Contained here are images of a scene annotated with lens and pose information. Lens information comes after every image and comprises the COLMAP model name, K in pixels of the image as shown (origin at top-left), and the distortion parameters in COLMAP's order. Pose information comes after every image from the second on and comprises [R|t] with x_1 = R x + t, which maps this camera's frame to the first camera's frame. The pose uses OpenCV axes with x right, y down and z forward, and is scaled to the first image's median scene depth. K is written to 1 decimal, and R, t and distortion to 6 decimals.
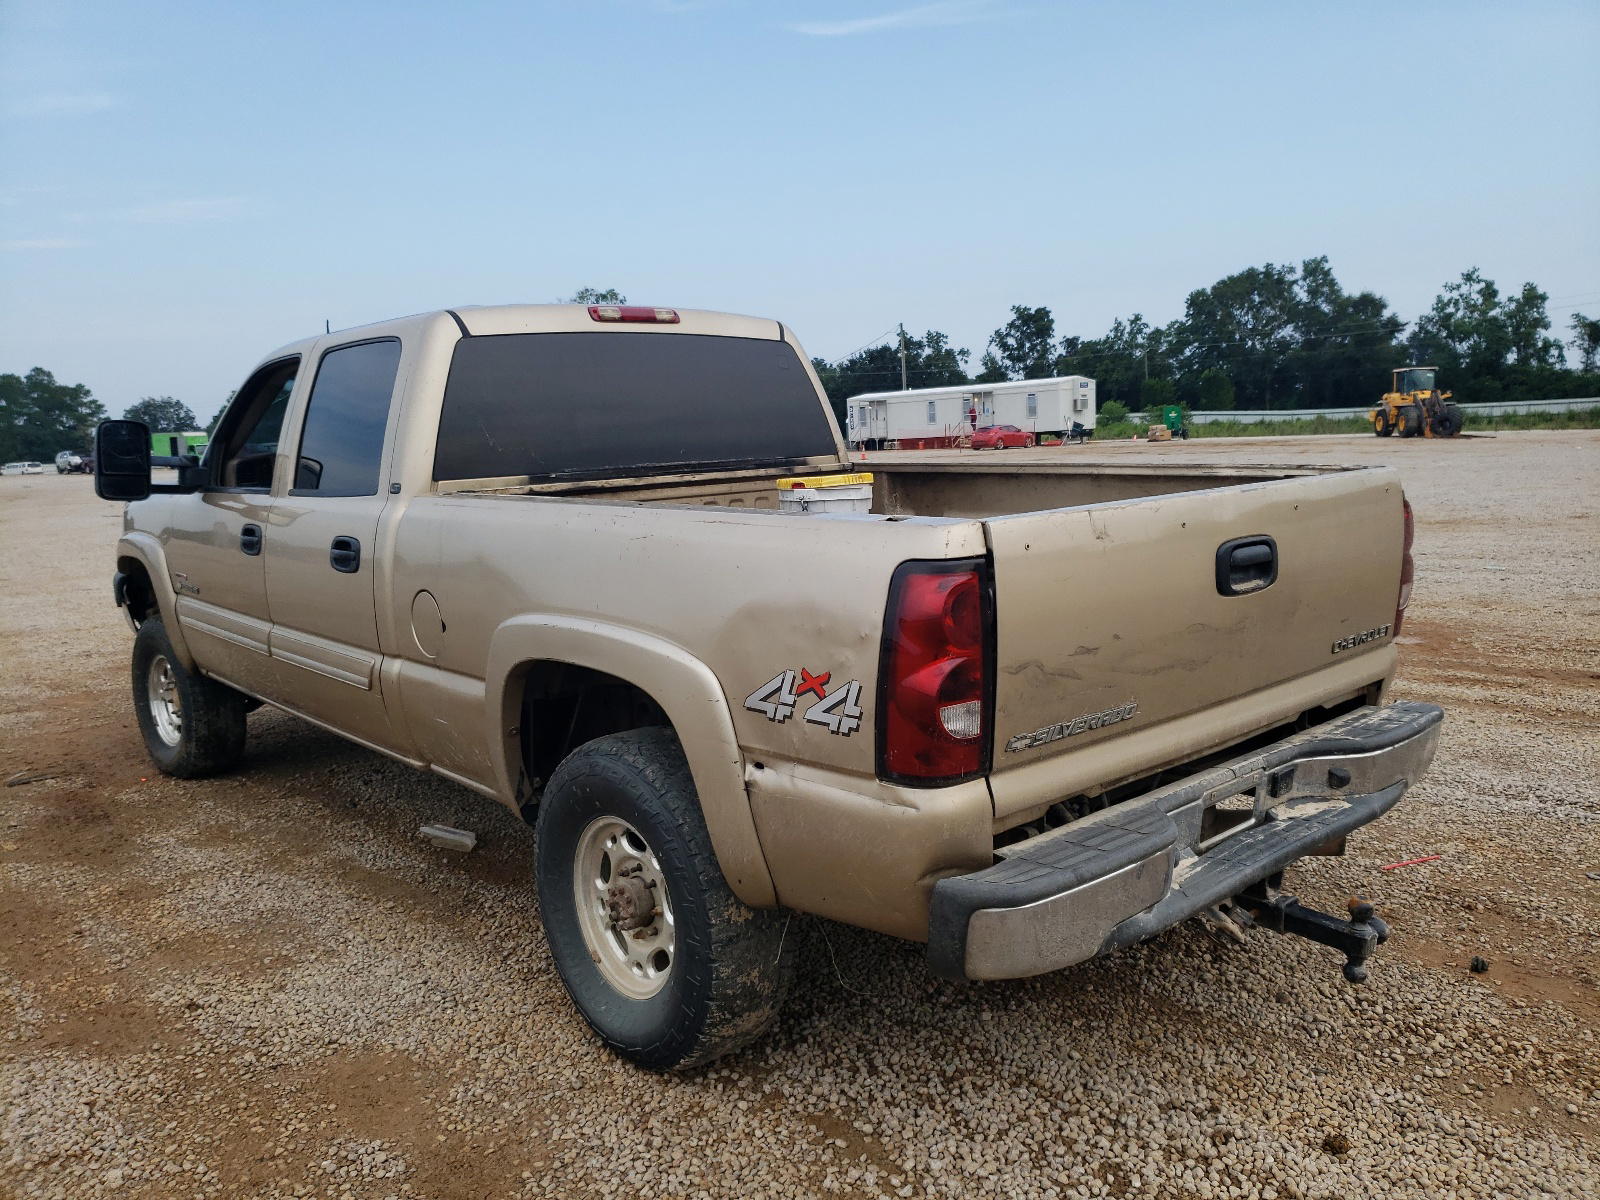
lens RADIAL K [[1222.1, 0, 799.7], [0, 1222.1, 599.8], [0, 0, 1]] dist [-0.008151, -0.001865]
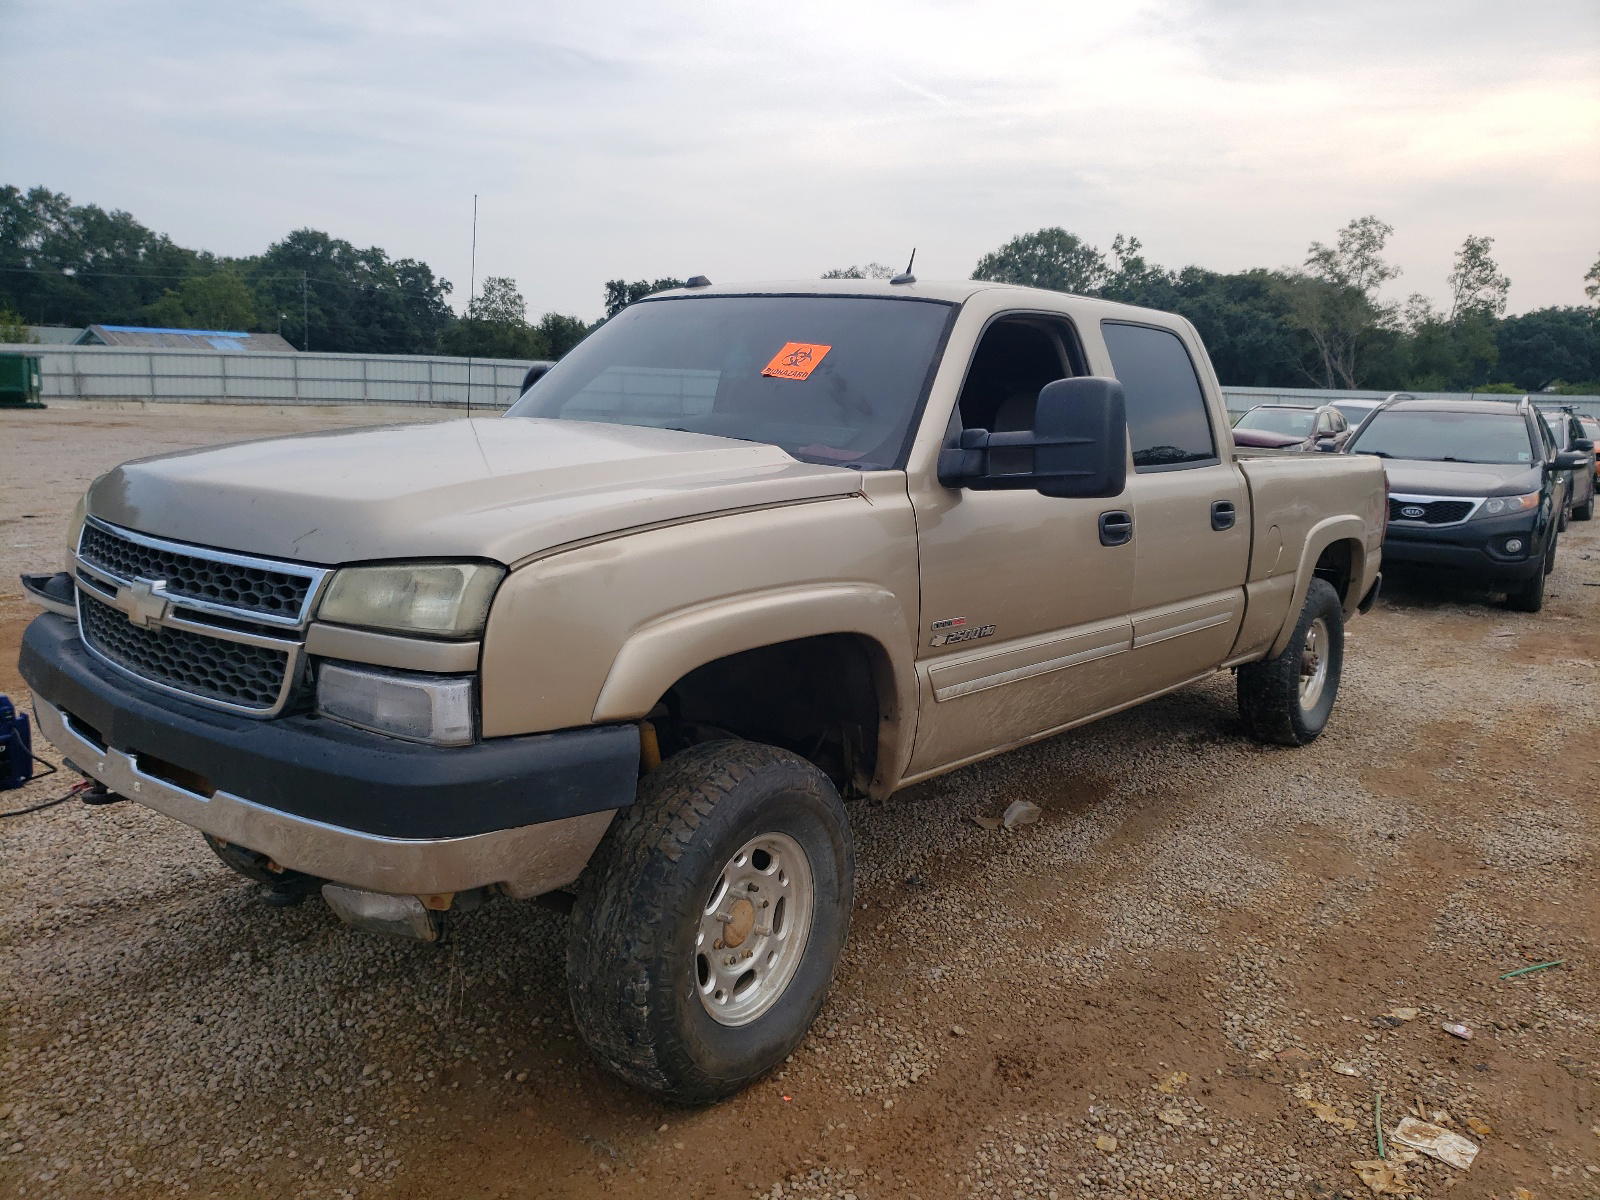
lens RADIAL K [[1222.1, 0, 814.2], [0, 1222.1, 600.6], [0, 0, 1]] dist [-0.008151, -0.001865]
pose [[-0.148980, -0.128820, 0.980413, -1.270087], [0.106462, 0.983625, 0.145420, -0.146886], [-0.983092, 0.126042, -0.132826, 1.324106]]
